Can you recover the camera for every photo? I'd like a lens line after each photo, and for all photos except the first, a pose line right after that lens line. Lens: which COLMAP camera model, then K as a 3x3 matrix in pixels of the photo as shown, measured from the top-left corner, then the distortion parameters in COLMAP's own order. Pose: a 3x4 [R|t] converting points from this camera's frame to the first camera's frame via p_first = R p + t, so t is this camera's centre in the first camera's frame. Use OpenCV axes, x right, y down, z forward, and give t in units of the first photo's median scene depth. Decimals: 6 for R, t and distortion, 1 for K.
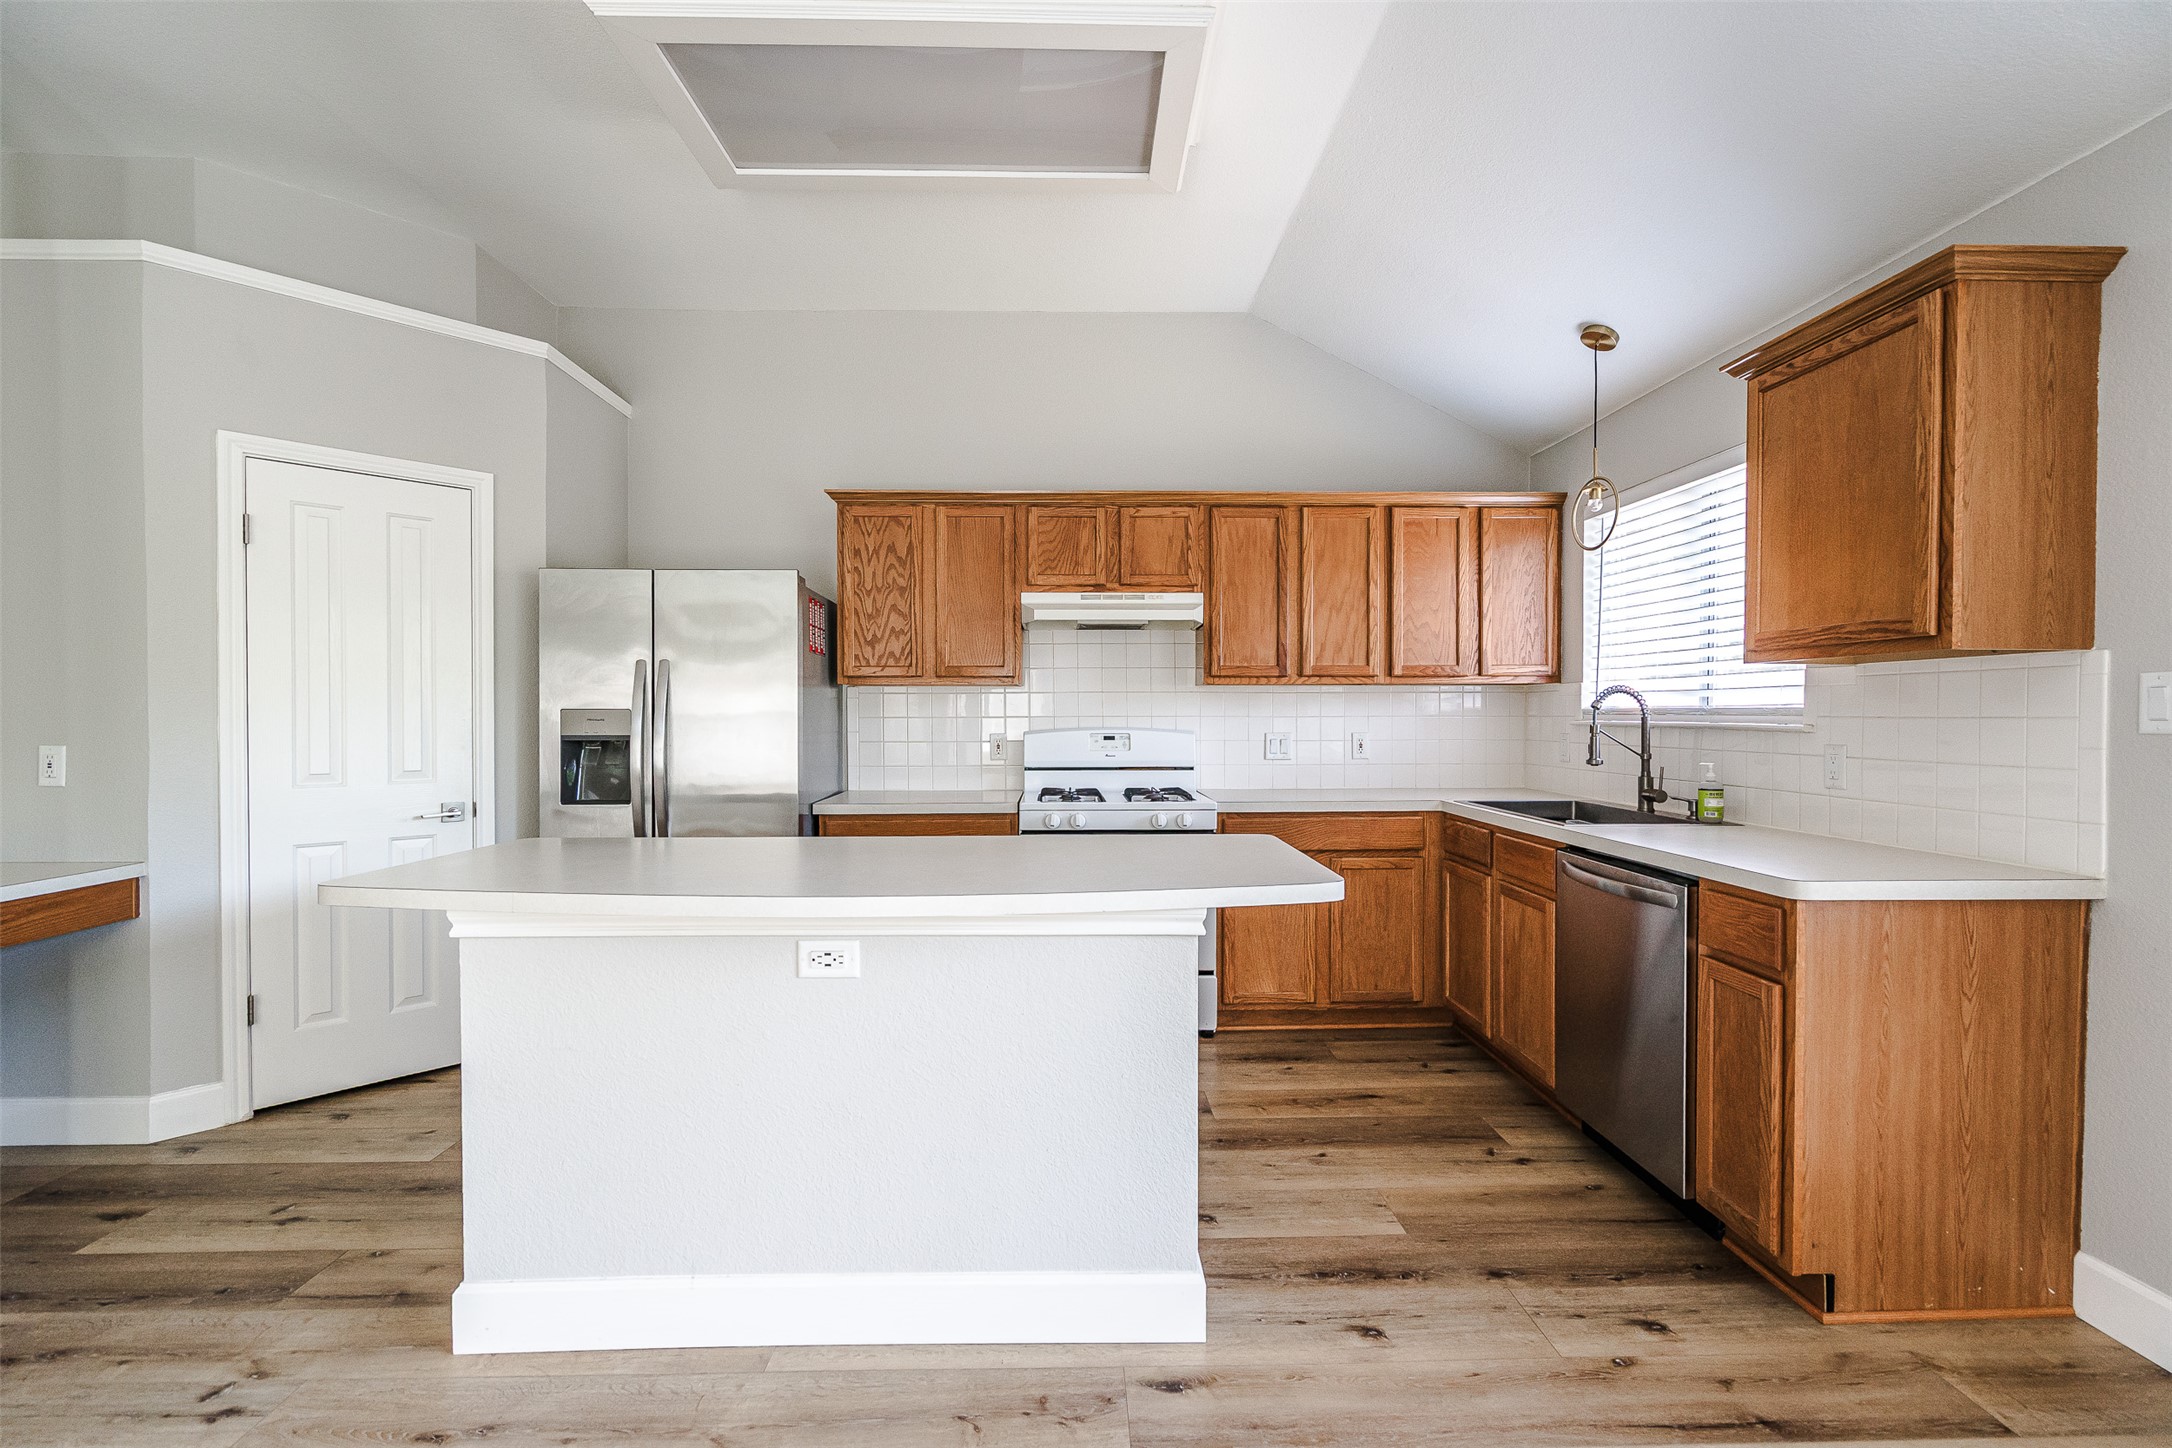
lens RADIAL K [[973.9, 0, 1093.2], [0, 973.9, 721.3], [0, 0, 1]] dist [-0.003895, 0.000562]
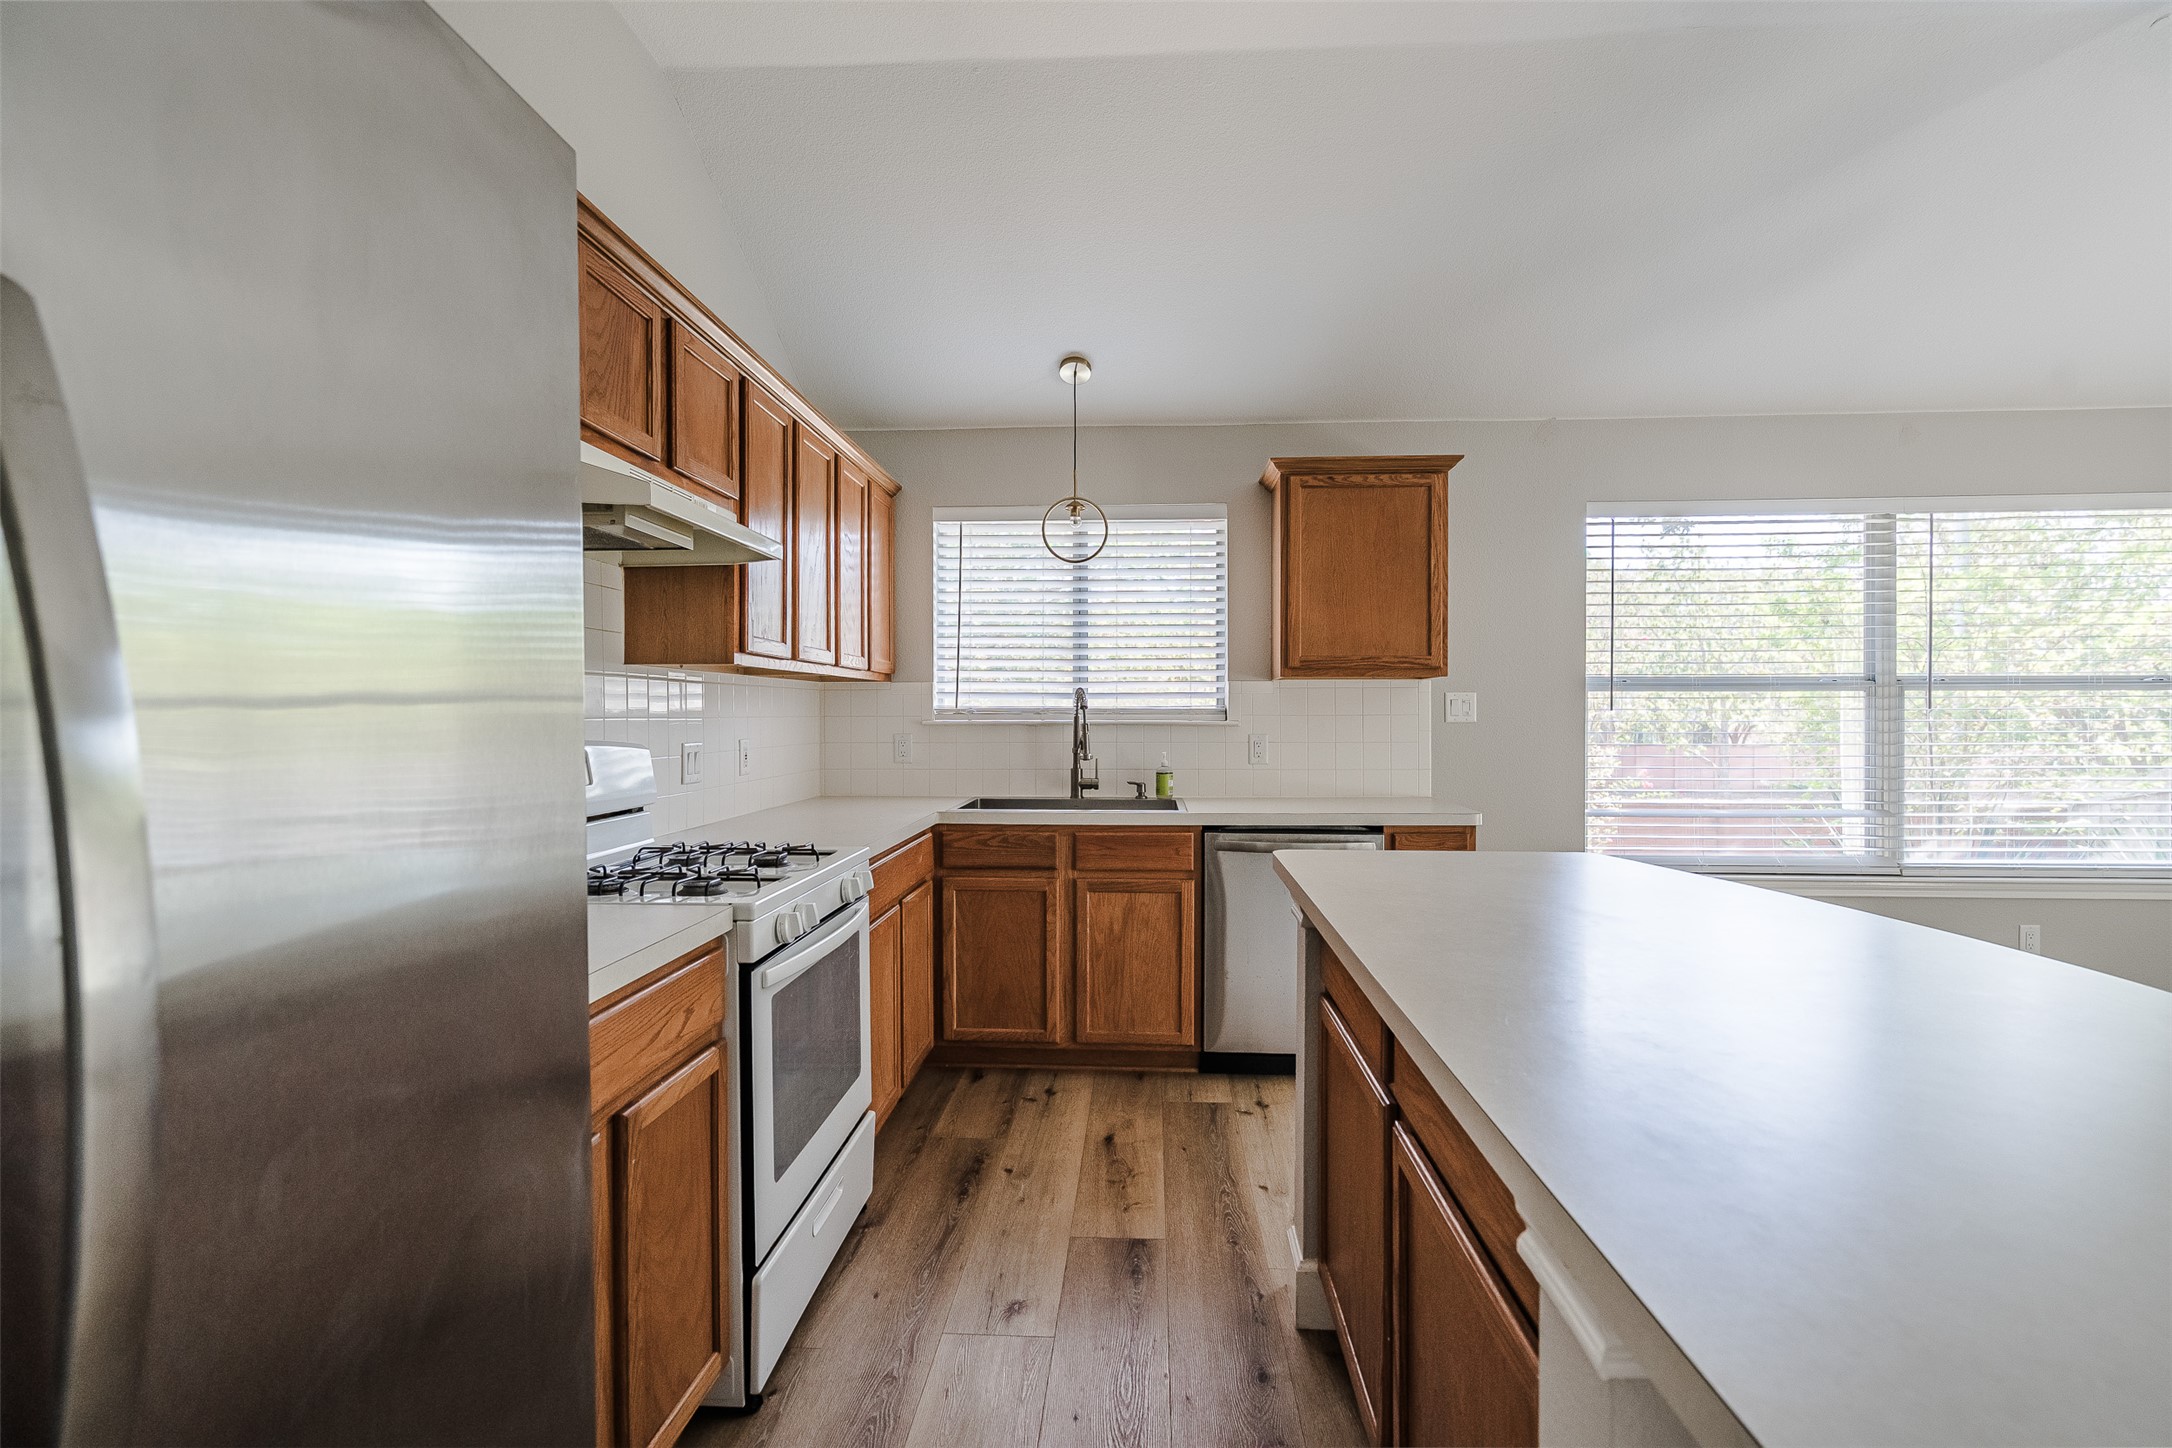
lens RADIAL K [[973.9, 0, 1091.4], [0, 973.9, 729.7], [0, 0, 1]] dist [-0.003895, 0.000562]
pose [[0.086376, -0.008509, 0.996226, -0.555101], [0.008232, 0.999935, 0.007827, 0.002082], [-0.996229, 0.007525, 0.086440, 0.861407]]
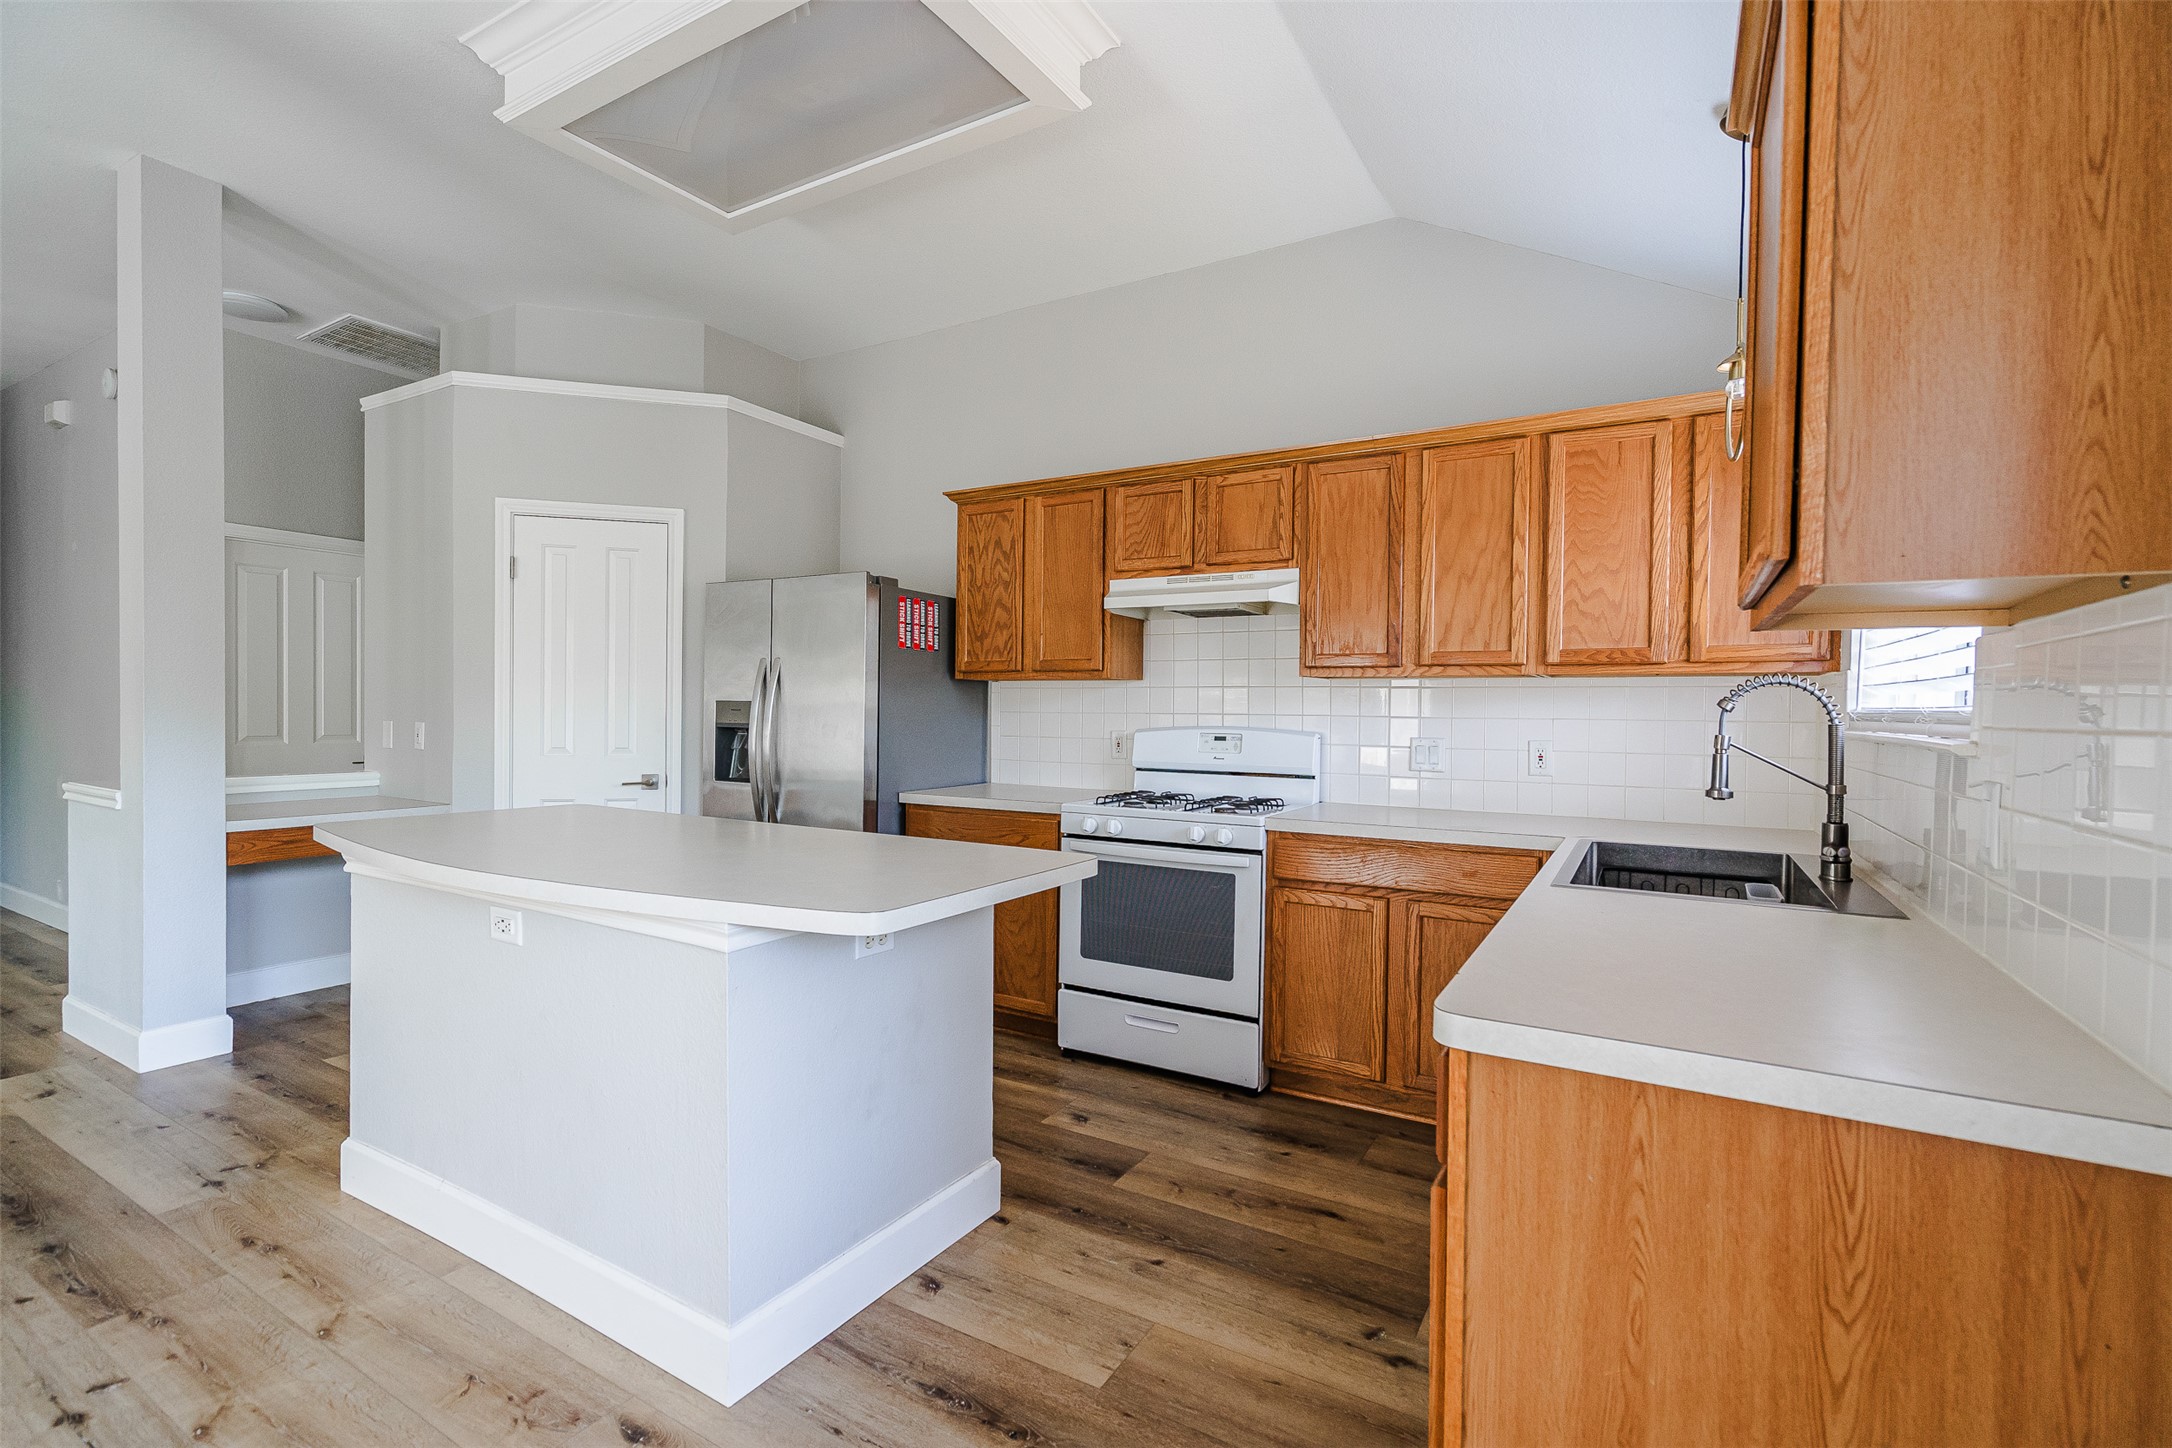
lens RADIAL K [[973.9, 0, 1096.7], [0, 973.9, 720.3], [0, 0, 1]] dist [-0.003895, 0.000562]
pose [[0.848356, 0.017430, -0.529140, 0.485120], [-0.017347, 0.999836, 0.005124, -0.002505], [0.529143, 0.004832, 0.848519, 0.233710]]
